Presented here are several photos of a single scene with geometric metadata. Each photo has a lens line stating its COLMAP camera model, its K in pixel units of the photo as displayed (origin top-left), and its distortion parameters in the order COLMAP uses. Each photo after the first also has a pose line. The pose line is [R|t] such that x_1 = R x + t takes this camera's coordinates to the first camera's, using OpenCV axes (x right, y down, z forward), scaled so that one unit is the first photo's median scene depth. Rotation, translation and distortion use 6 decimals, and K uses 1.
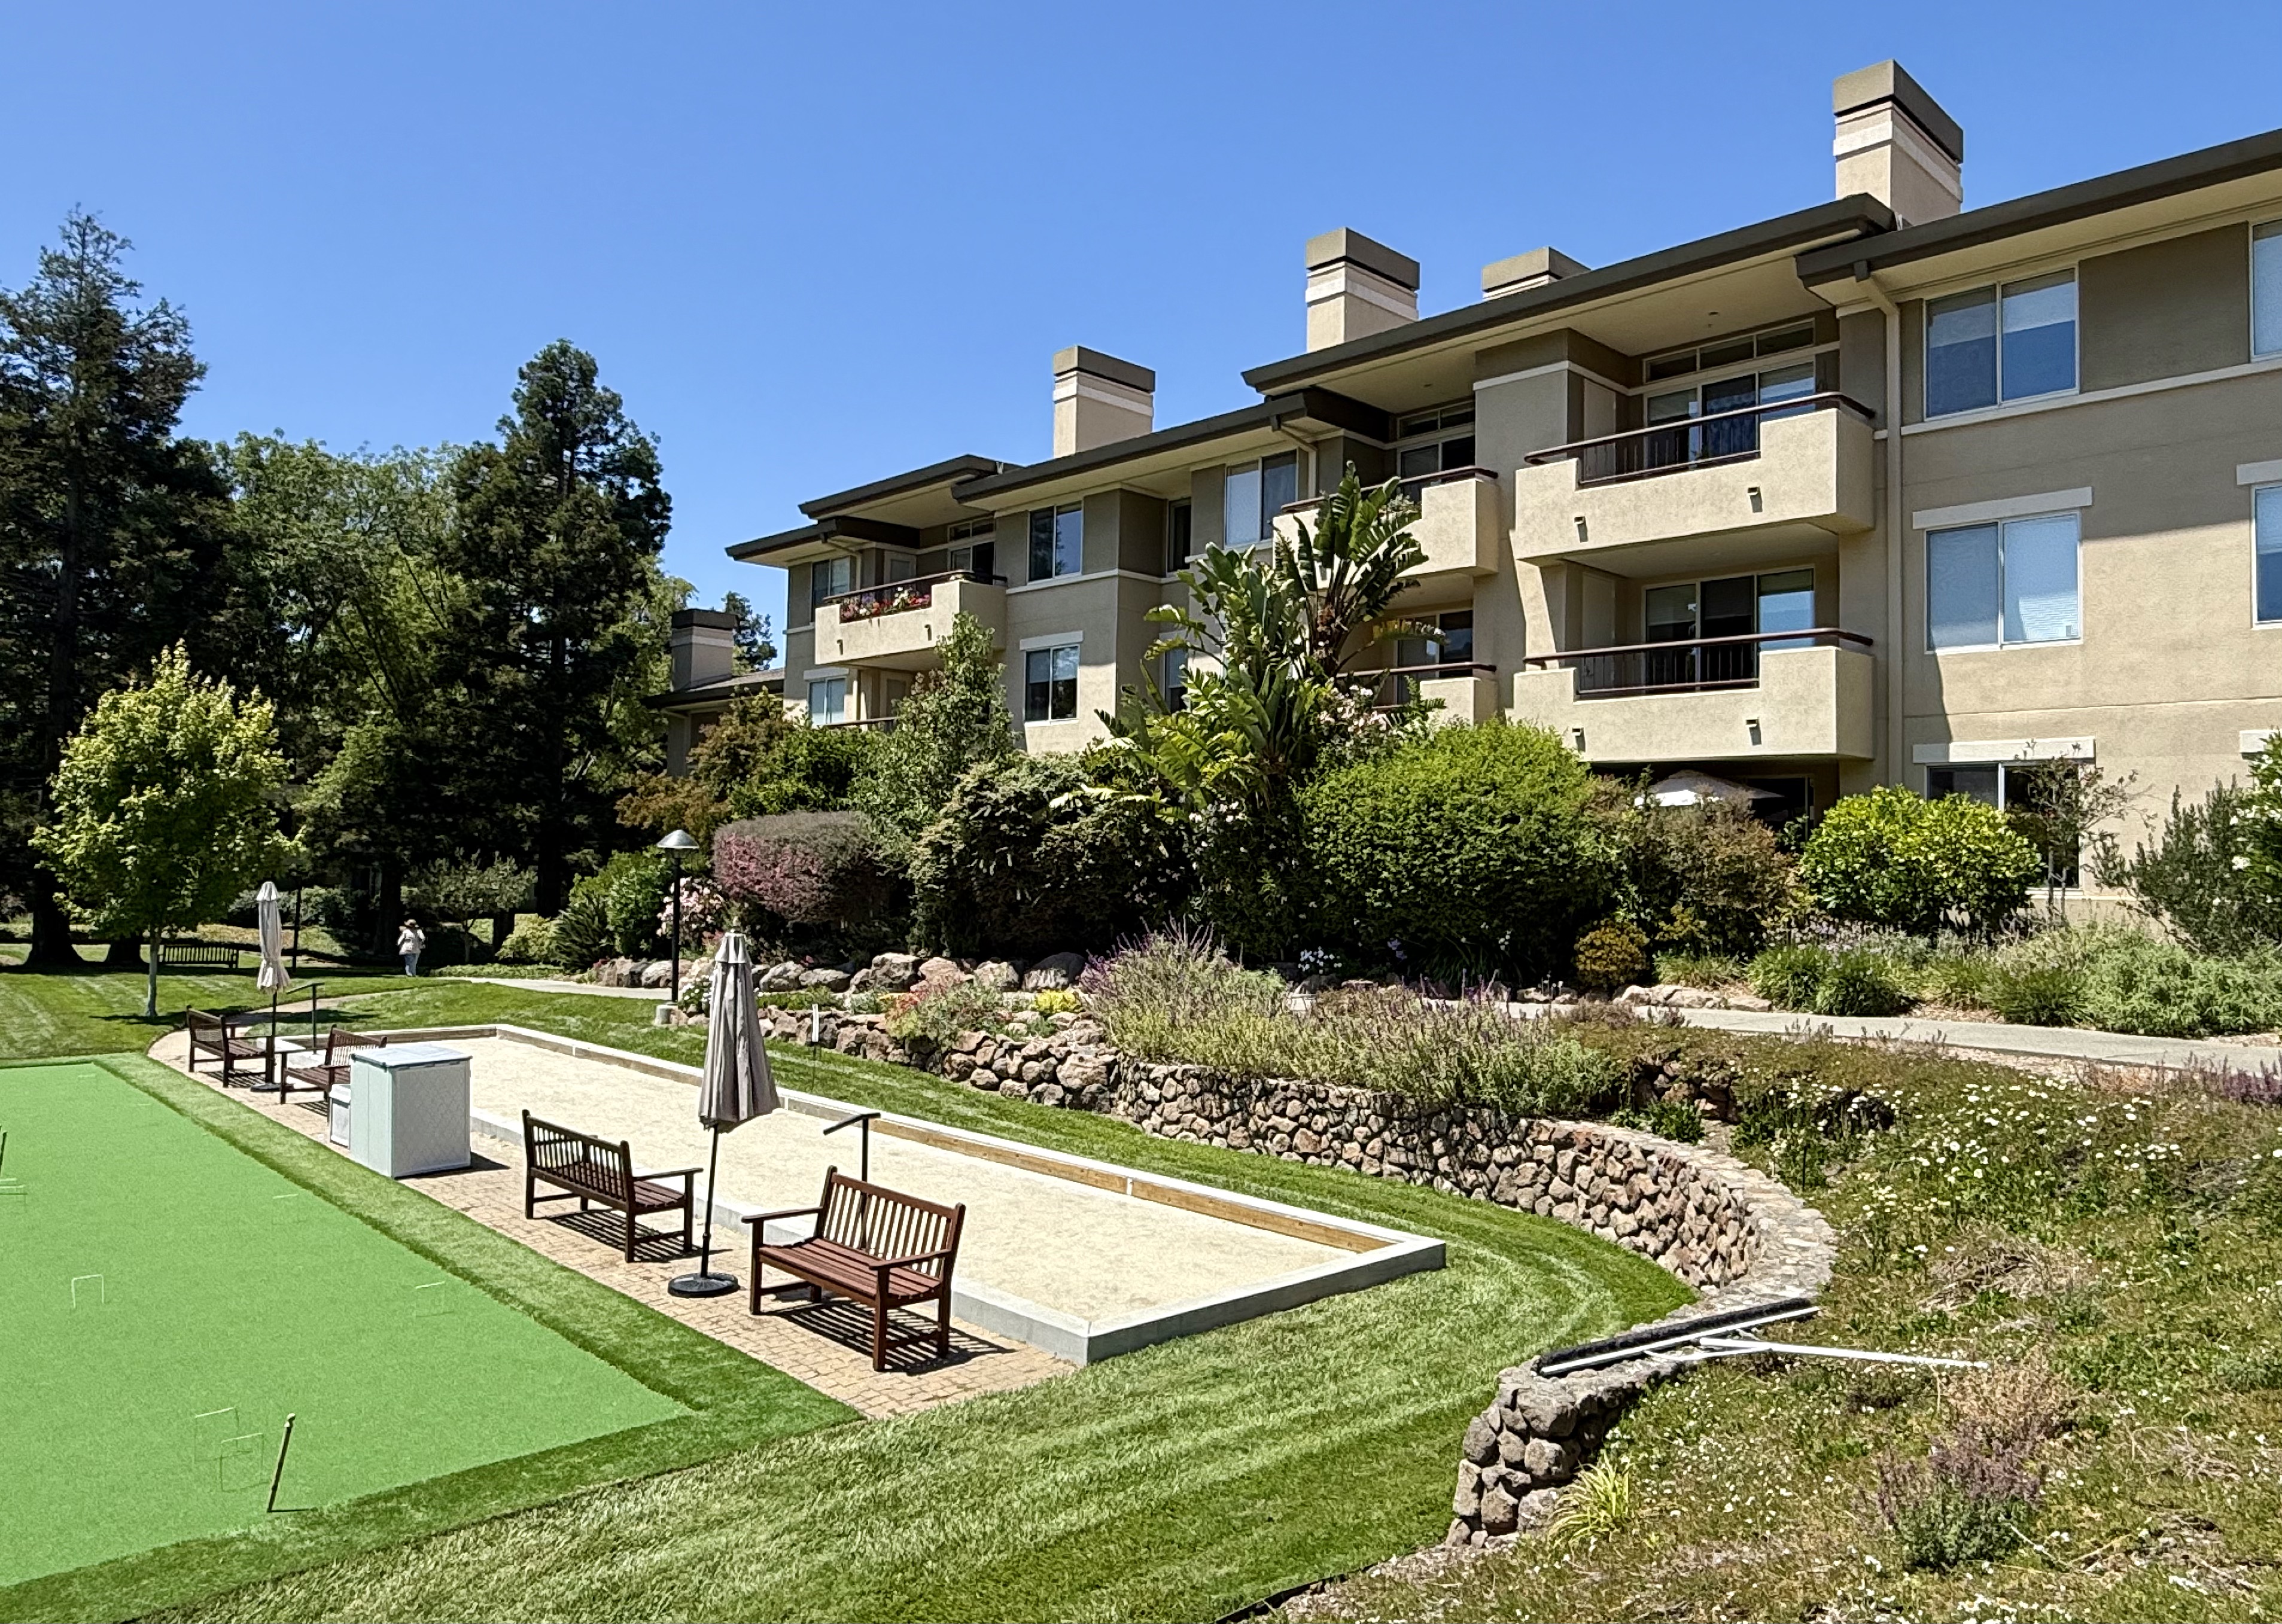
lens RADIAL K [[1511.1, 0, 1141.0], [0, 1511.1, 812.0], [0, 0, 1]] dist [0.004415, 0.001330]
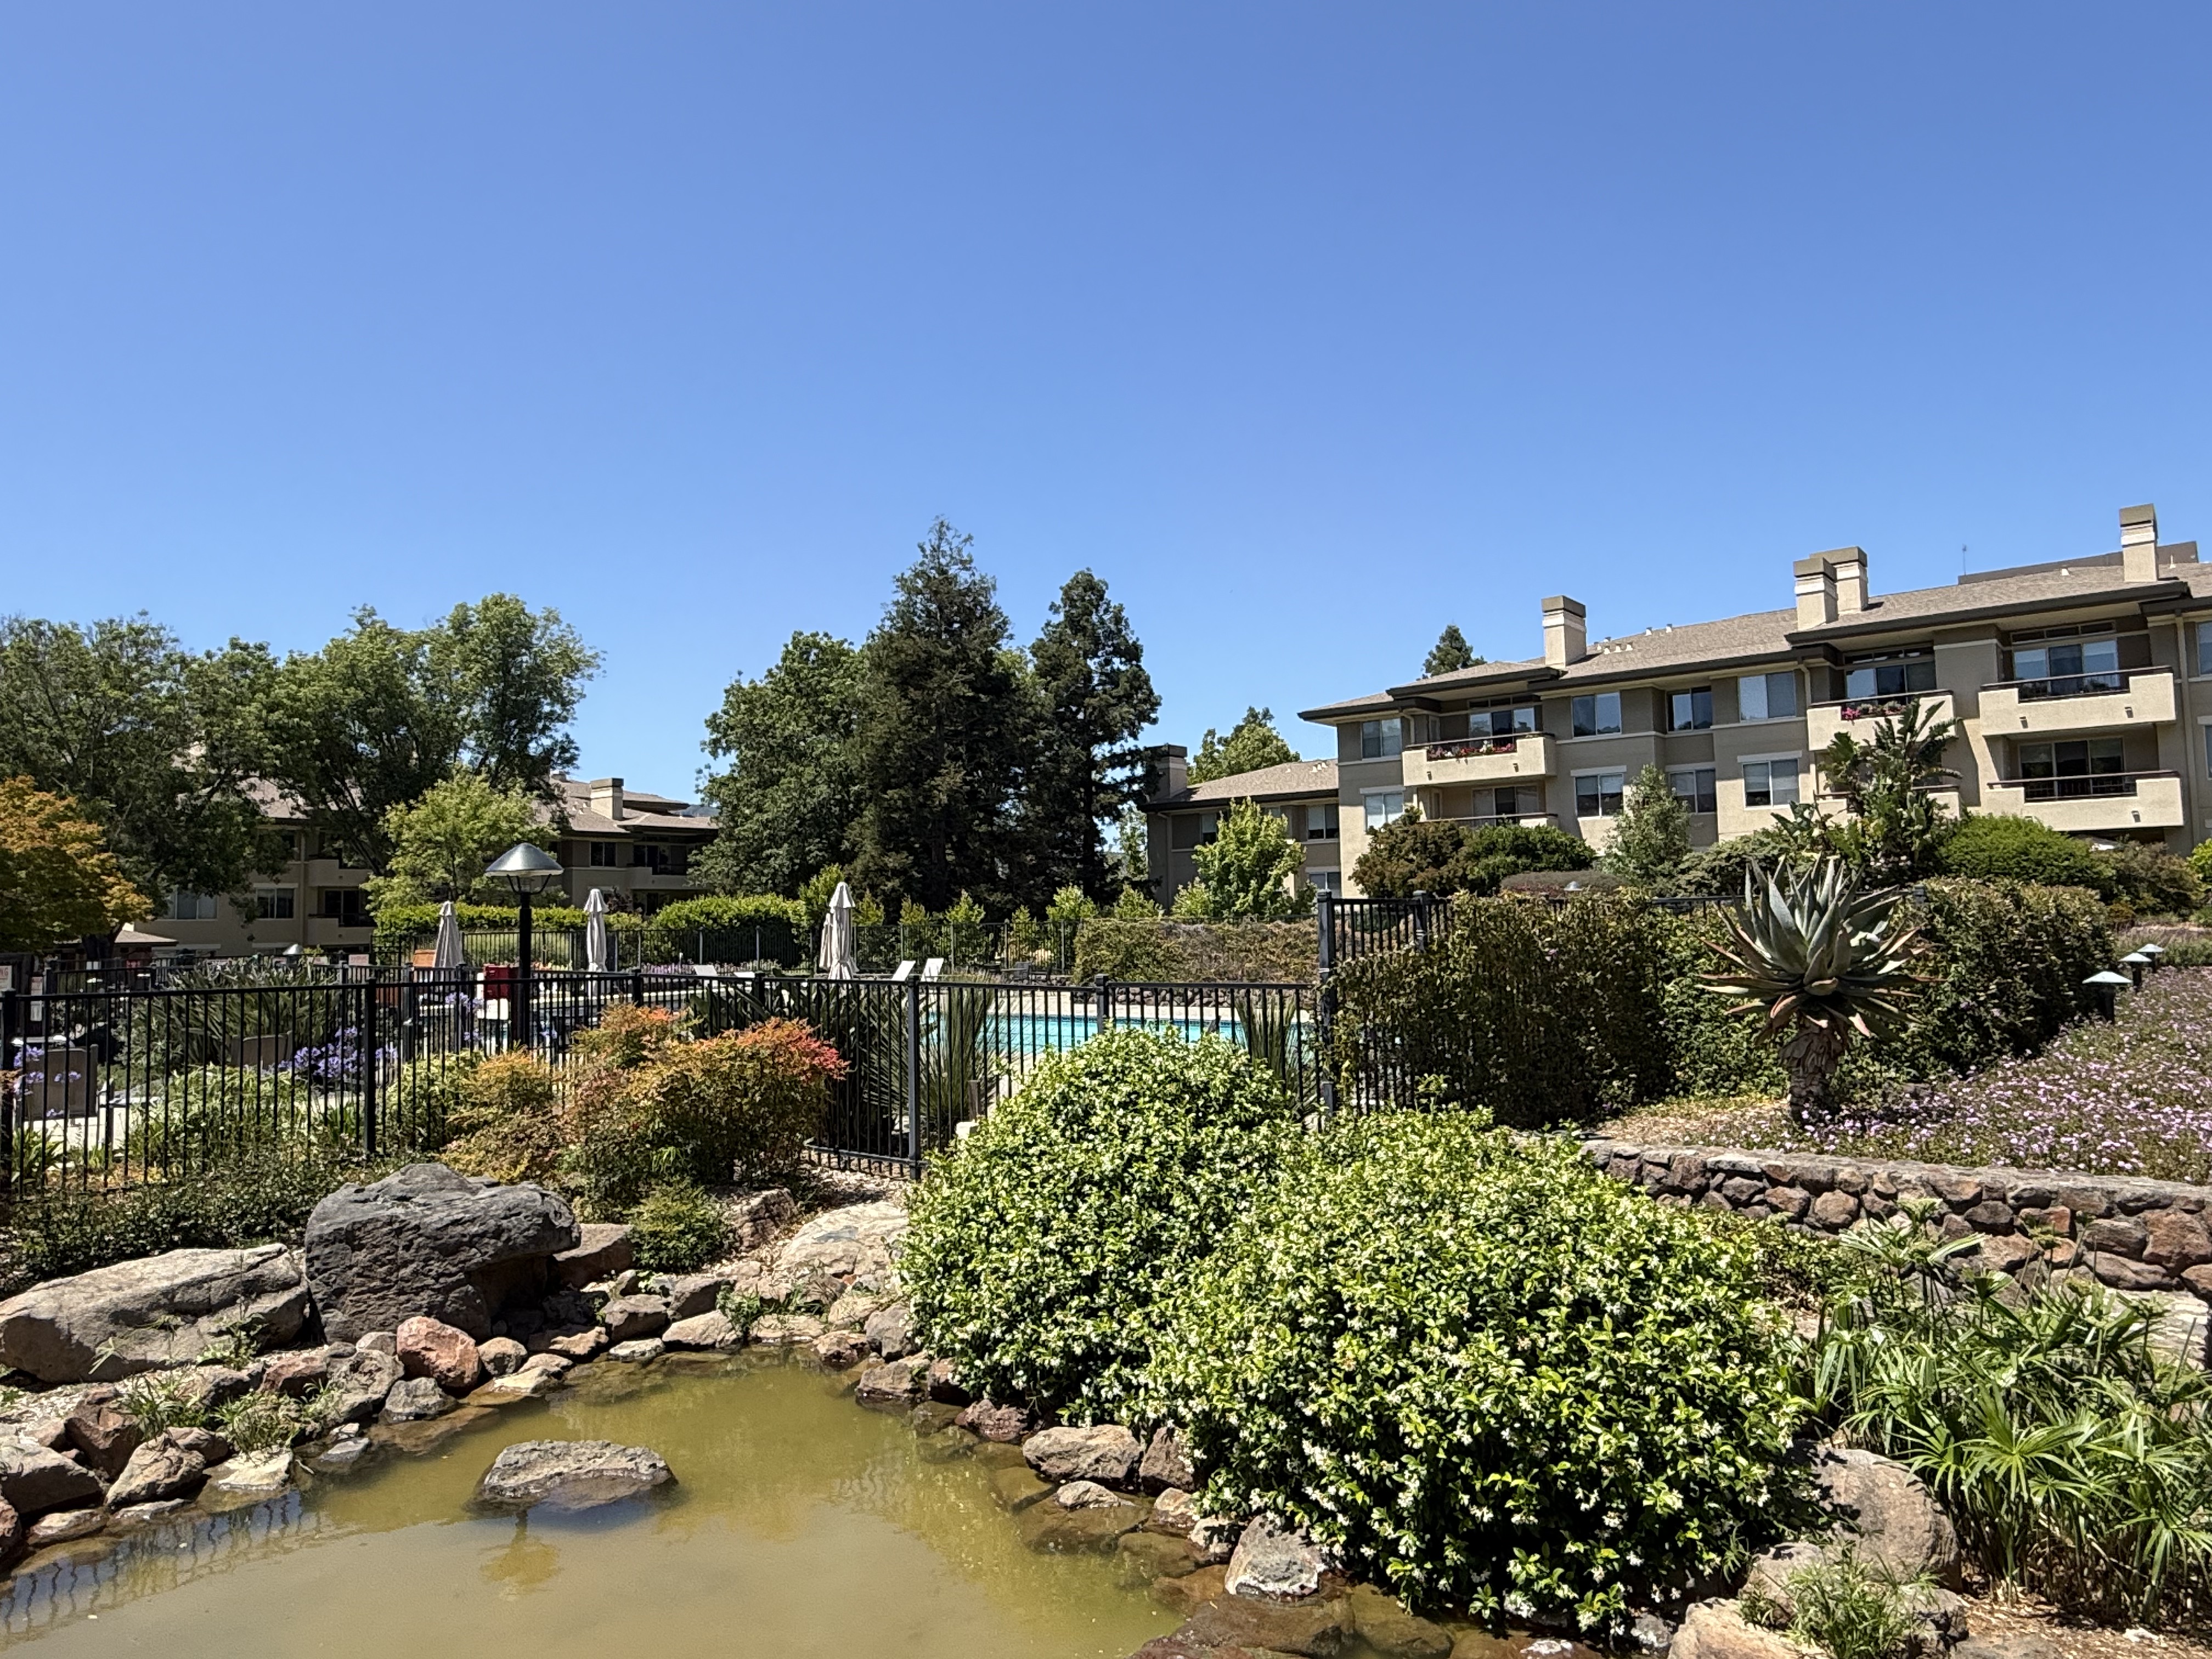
lens RADIAL K [[1348.2, 0, 1106.0], [0, 1348.2, 829.5], [0, 0, 1]] dist [0.001001, -0.000328]
pose [[0.998569, -0.024509, 0.047526, -1.016839], [0.026533, 0.998746, -0.042449, 0.008494], [-0.046426, 0.043649, 0.997968, -0.768801]]
